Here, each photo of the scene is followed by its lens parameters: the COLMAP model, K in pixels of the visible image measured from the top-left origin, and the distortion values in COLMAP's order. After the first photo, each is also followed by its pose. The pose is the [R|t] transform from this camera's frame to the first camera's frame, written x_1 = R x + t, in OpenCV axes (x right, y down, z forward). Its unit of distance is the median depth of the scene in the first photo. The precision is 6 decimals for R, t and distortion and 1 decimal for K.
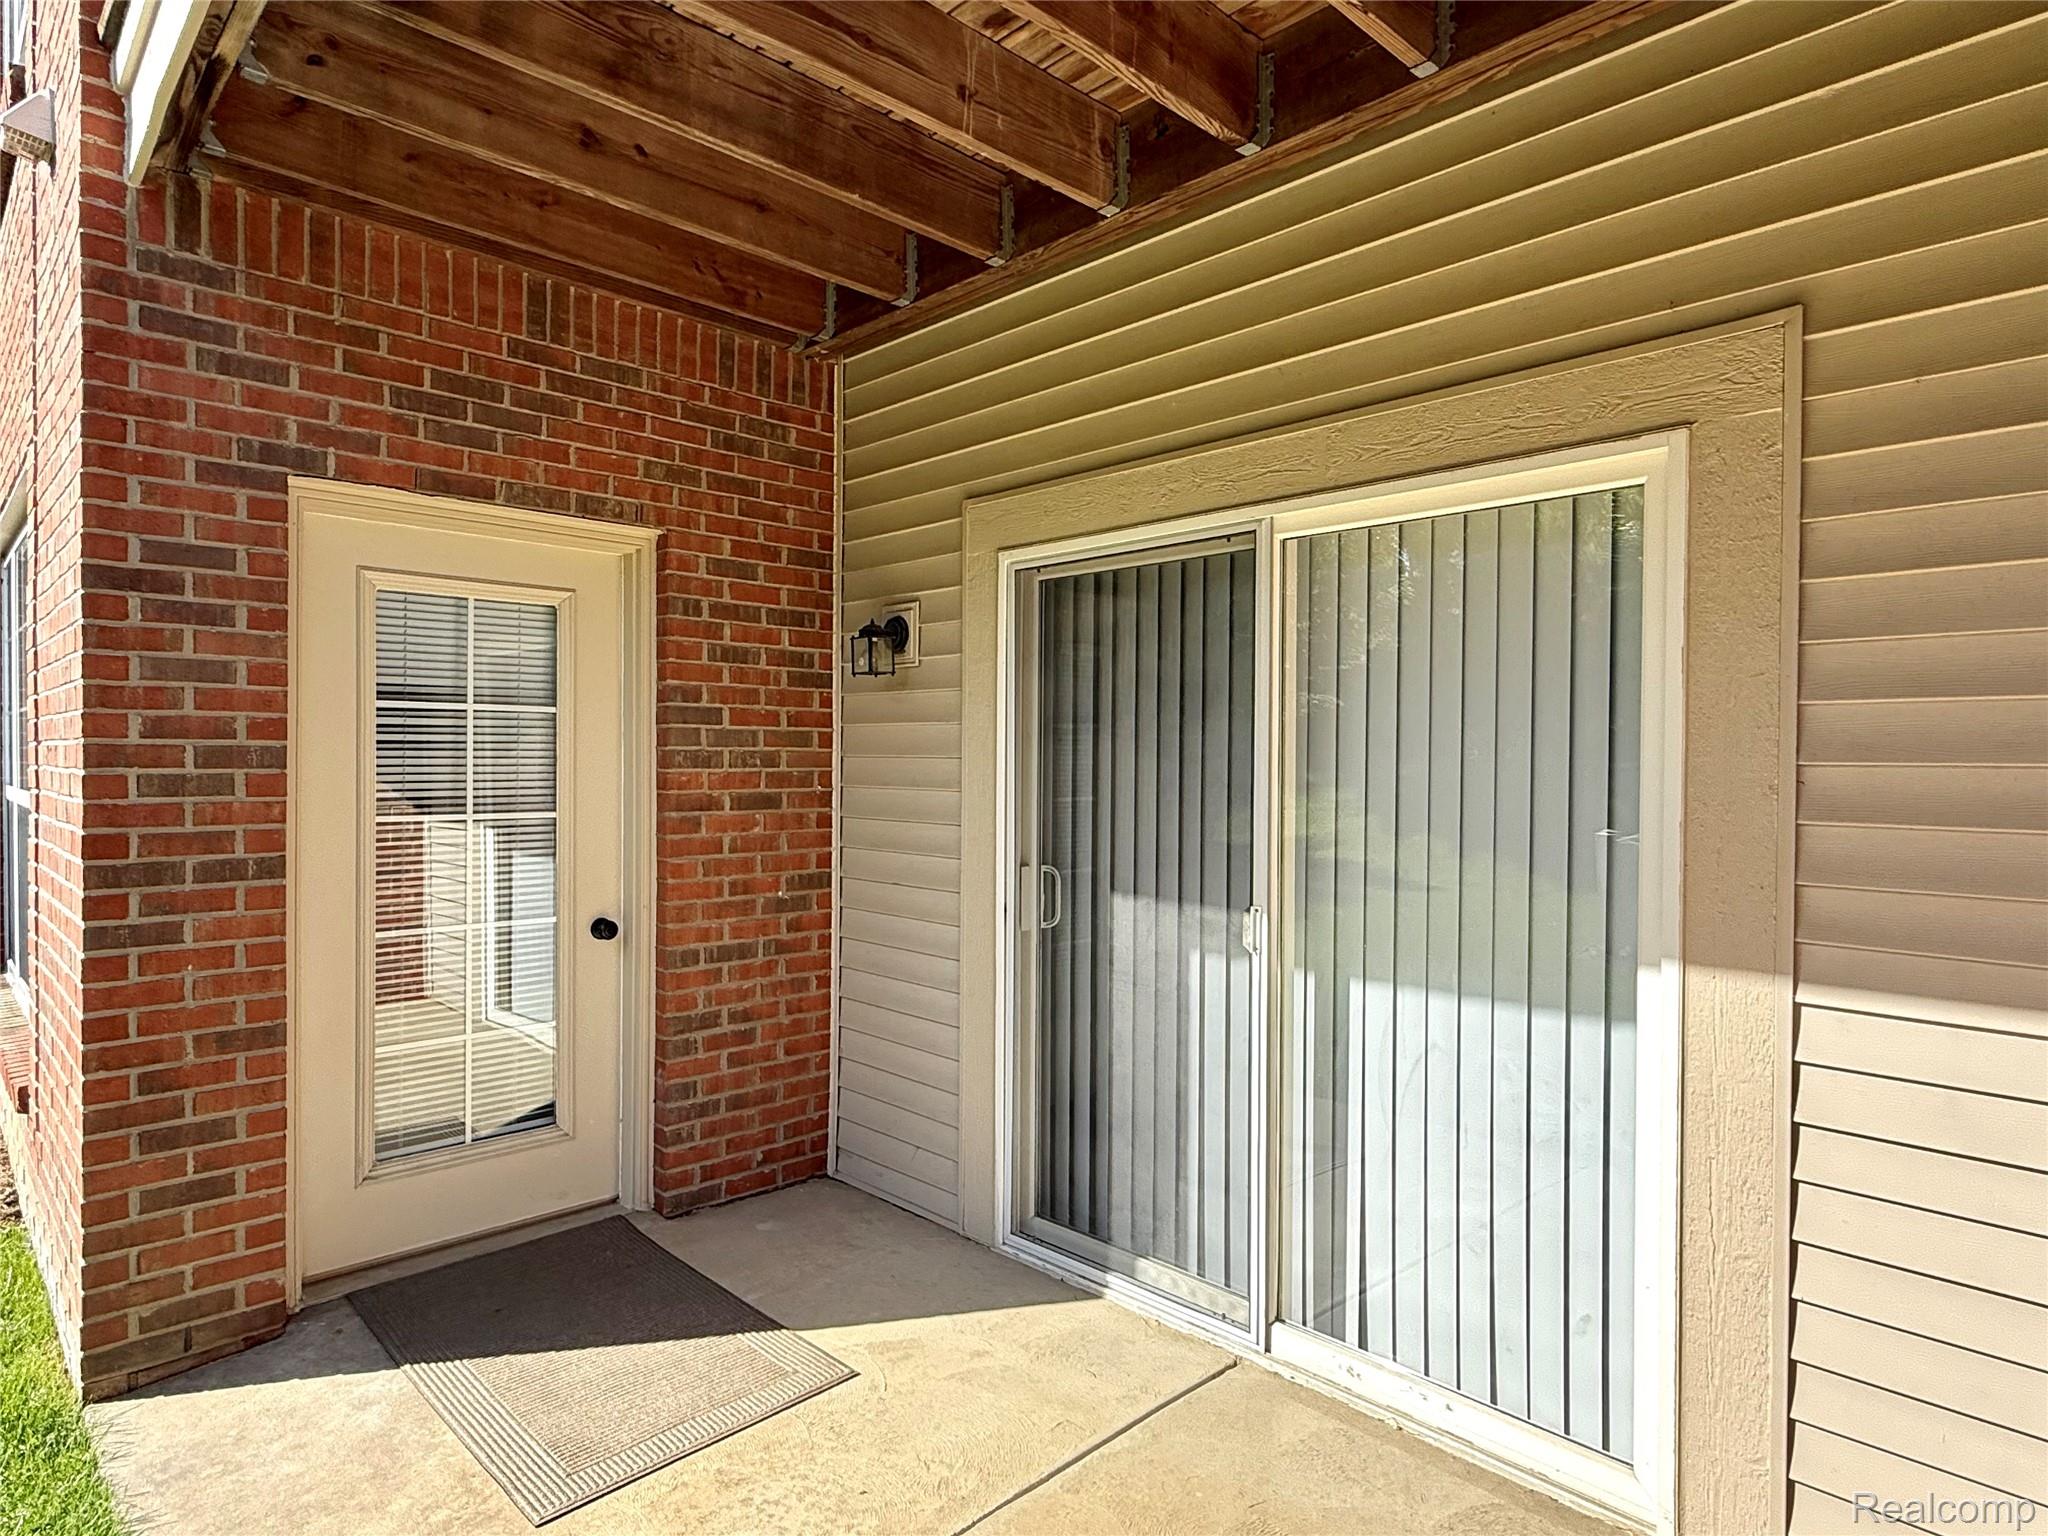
lens RADIAL K [[1177.0, 0, 1015.4], [0, 1177.0, 770.9], [0, 0, 1]] dist [-0.000198, 0.001198]
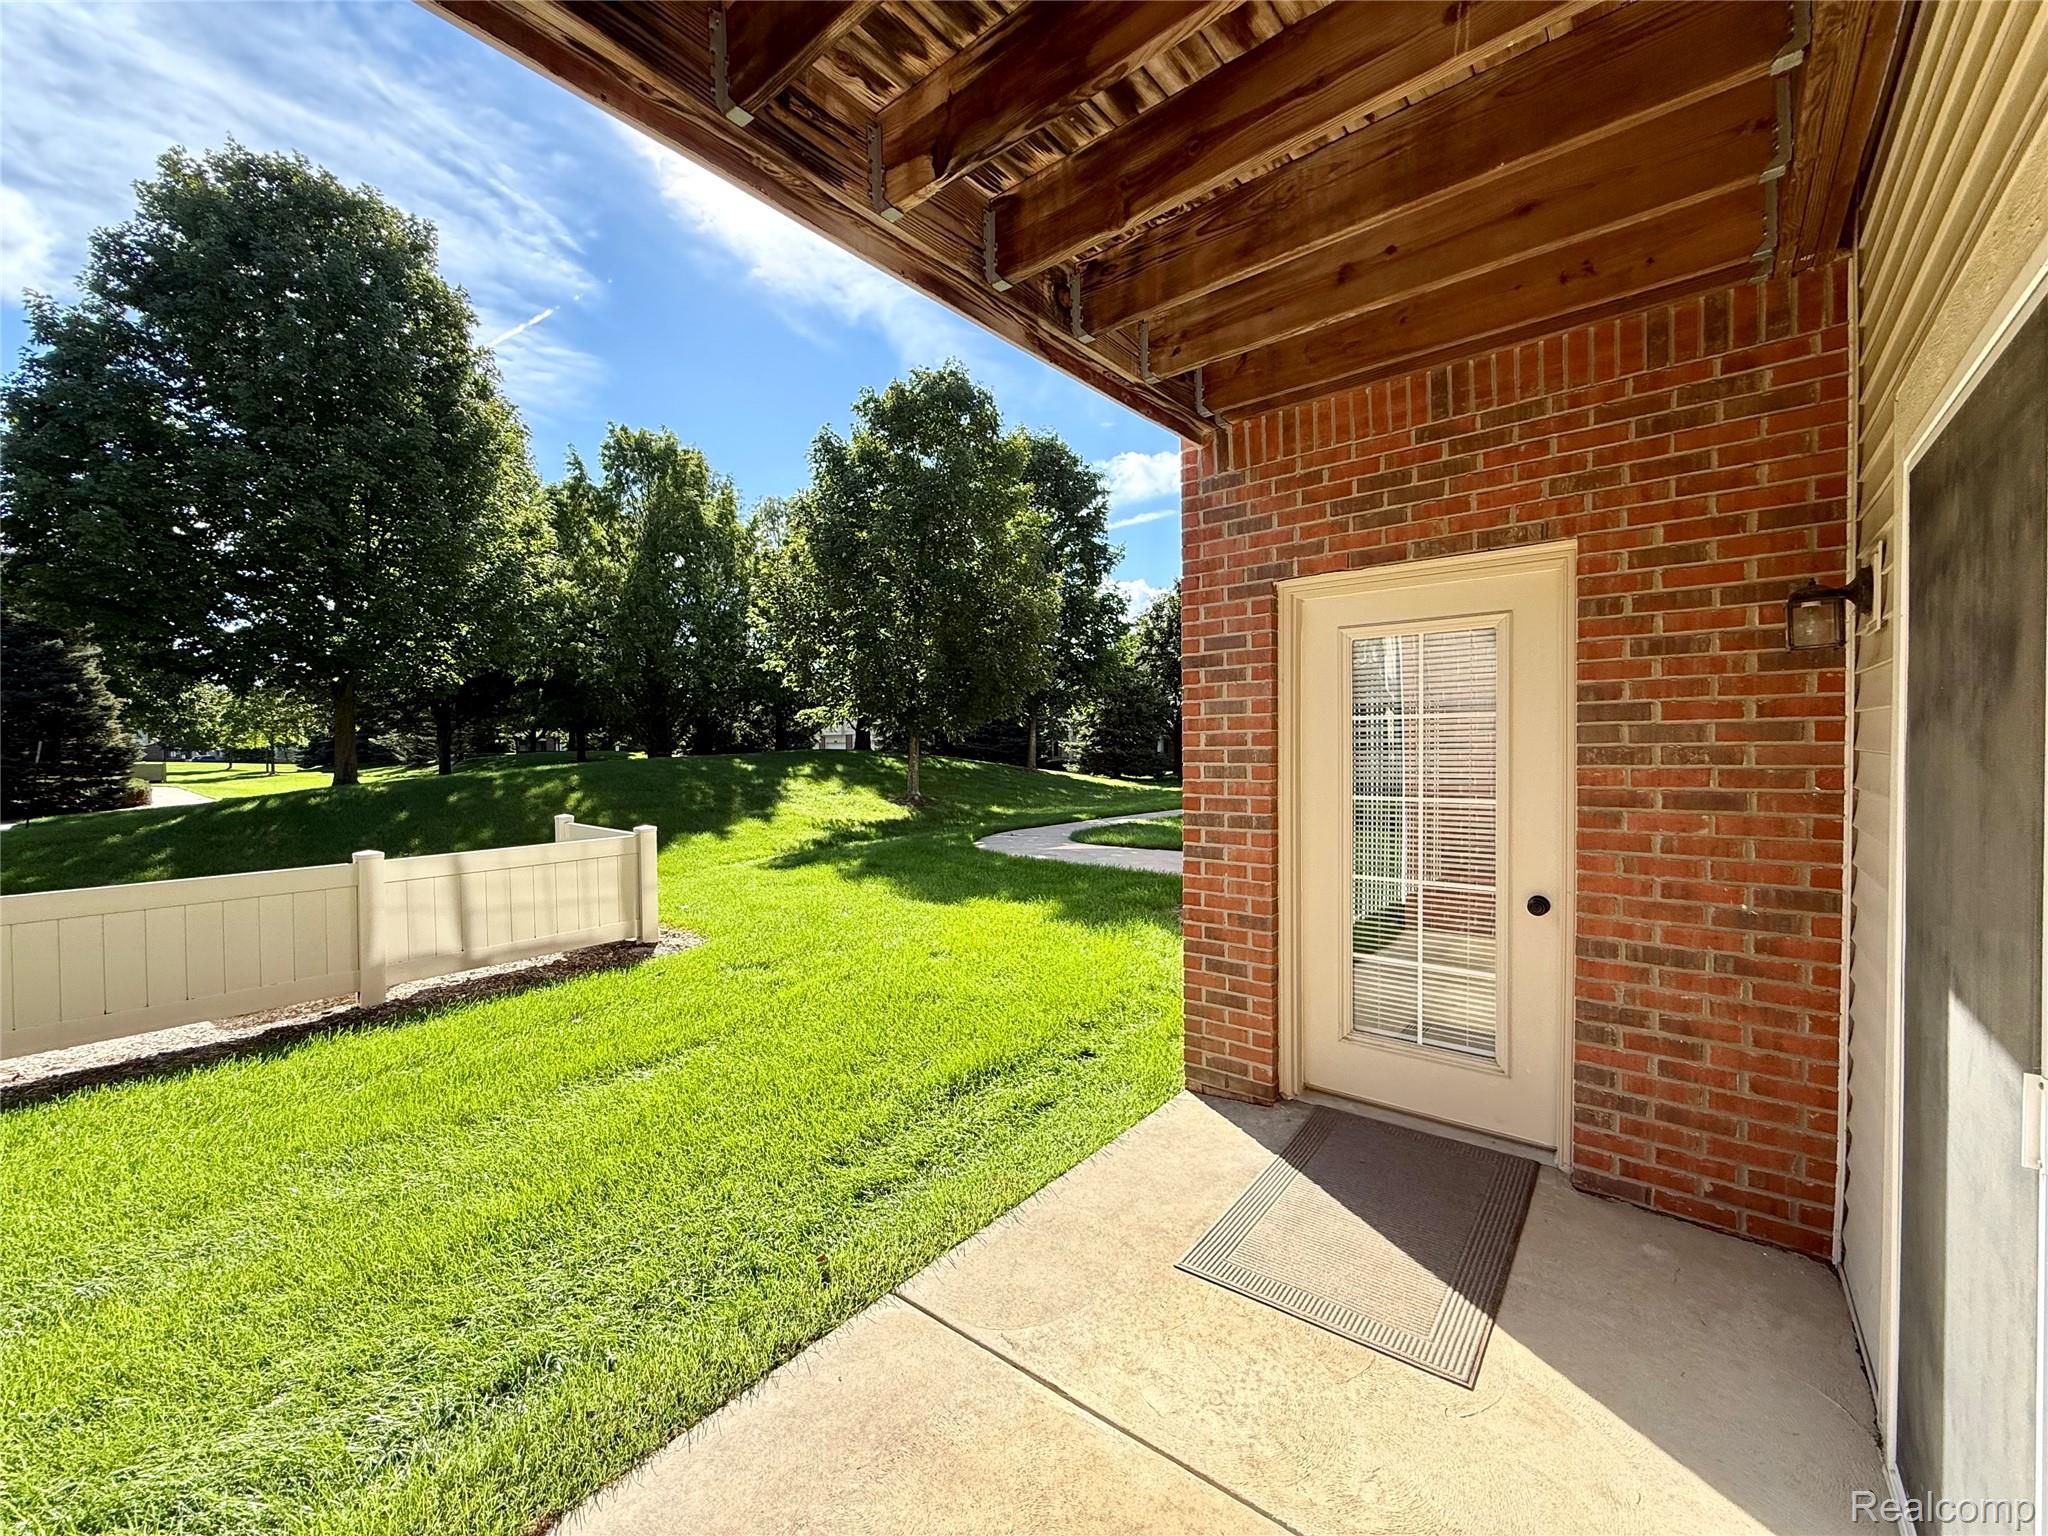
lens RADIAL K [[817.5, 0, 1015.4], [0, 817.5, 766.4], [0, 0, 1]] dist [-0.000946, 0.000319]
pose [[0.108583, 0.016208, -0.993955, 0.450490], [0.002127, 0.999861, 0.016537, -0.016289], [0.994085, -0.003910, 0.108533, 0.502520]]
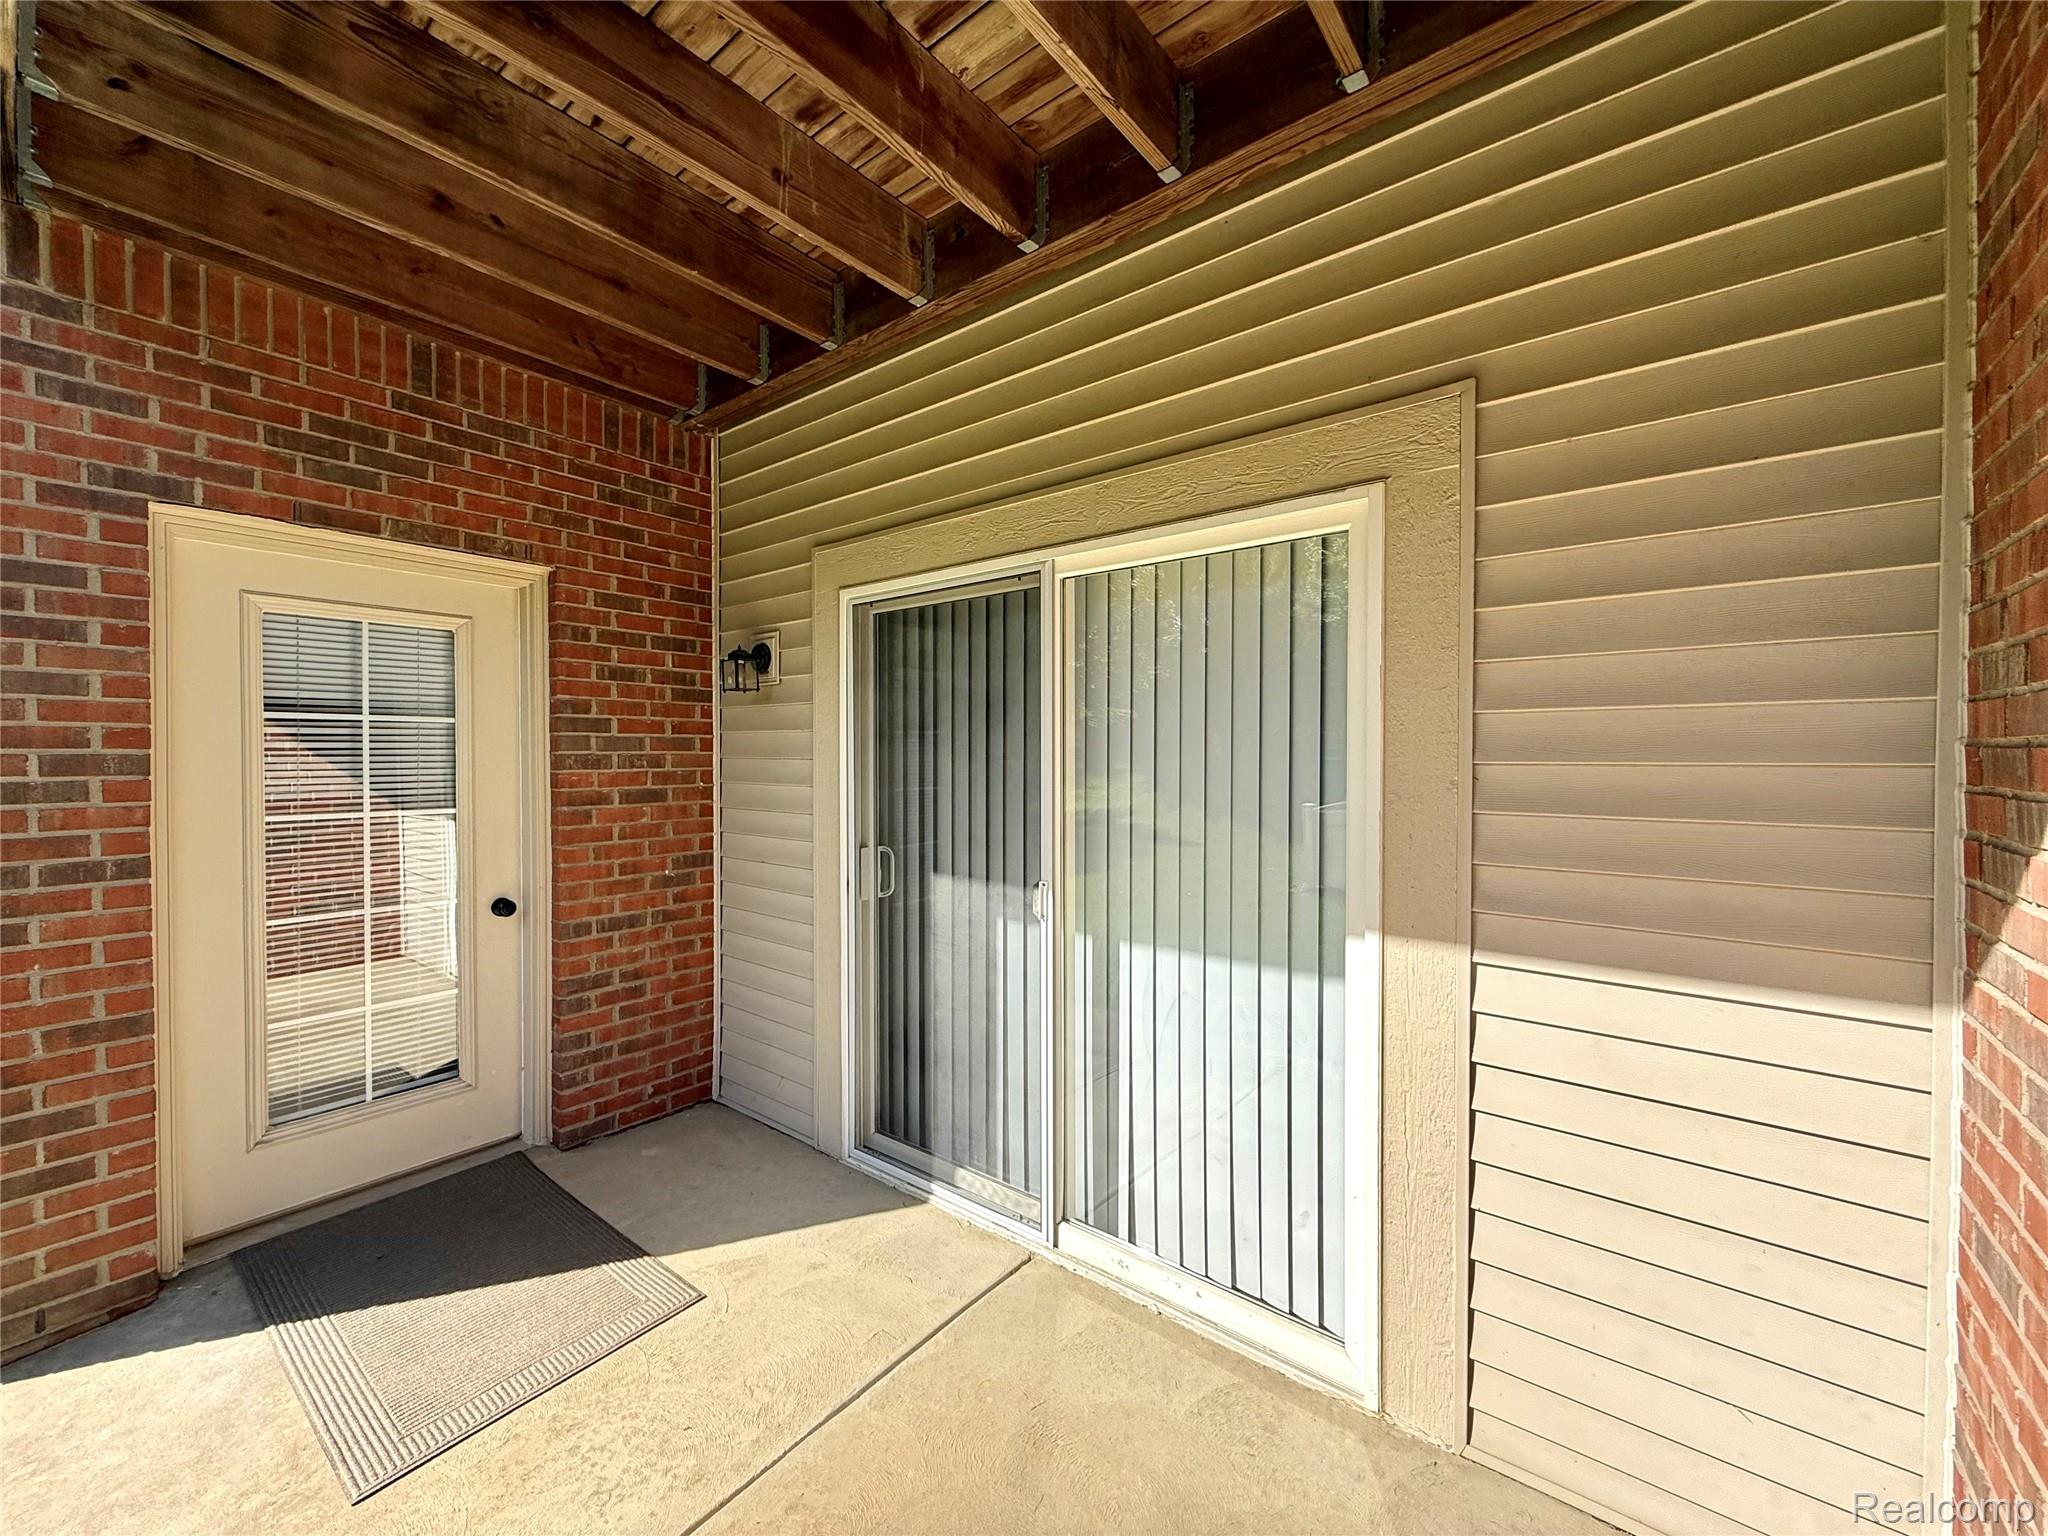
lens RADIAL K [[817.5, 0, 1015.4], [0, 817.5, 766.4], [0, 0, 1]] dist [-0.000946, 0.000319]
pose [[0.991906, -0.008771, 0.126670, 0.064893], [0.008266, 0.999956, 0.004506, -0.006656], [-0.126704, -0.003423, 0.991935, 0.156202]]
